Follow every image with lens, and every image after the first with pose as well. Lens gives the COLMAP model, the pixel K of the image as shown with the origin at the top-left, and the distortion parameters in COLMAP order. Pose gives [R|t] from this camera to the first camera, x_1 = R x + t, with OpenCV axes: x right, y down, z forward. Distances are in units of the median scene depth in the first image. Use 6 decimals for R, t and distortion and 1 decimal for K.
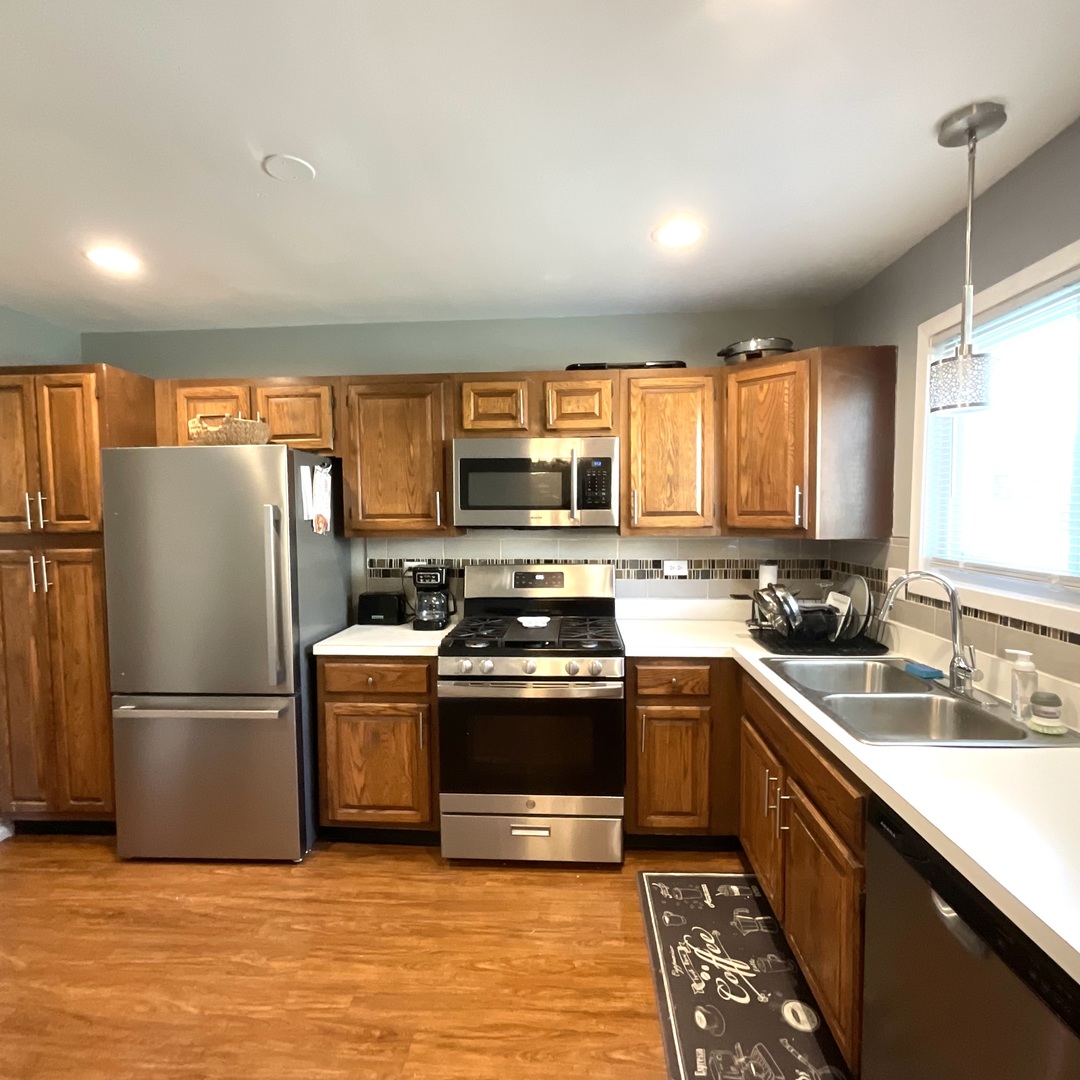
lens RADIAL K [[585.9, 0, 550.6], [0, 585.9, 549.4], [0, 0, 1]] dist [-0.012801, 0.013221]
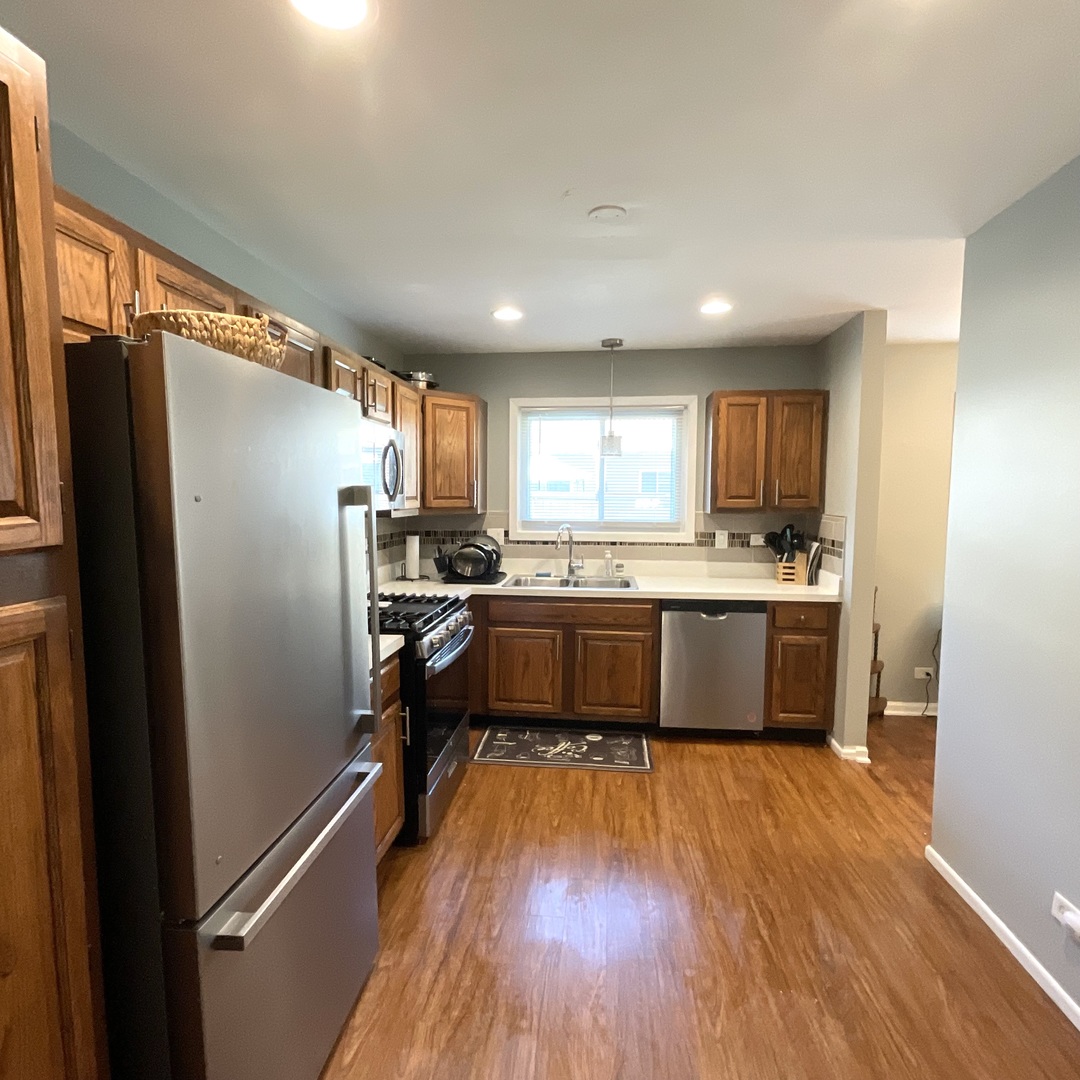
lens RADIAL K [[585.9, 0, 532.6], [0, 585.9, 546.2], [0, 0, 1]] dist [-0.012801, 0.013221]
pose [[0.068476, -0.083669, 0.994138, -1.401506], [0.046839, 0.995648, 0.080570, -0.064909], [-0.996553, 0.041047, 0.072097, 0.886731]]
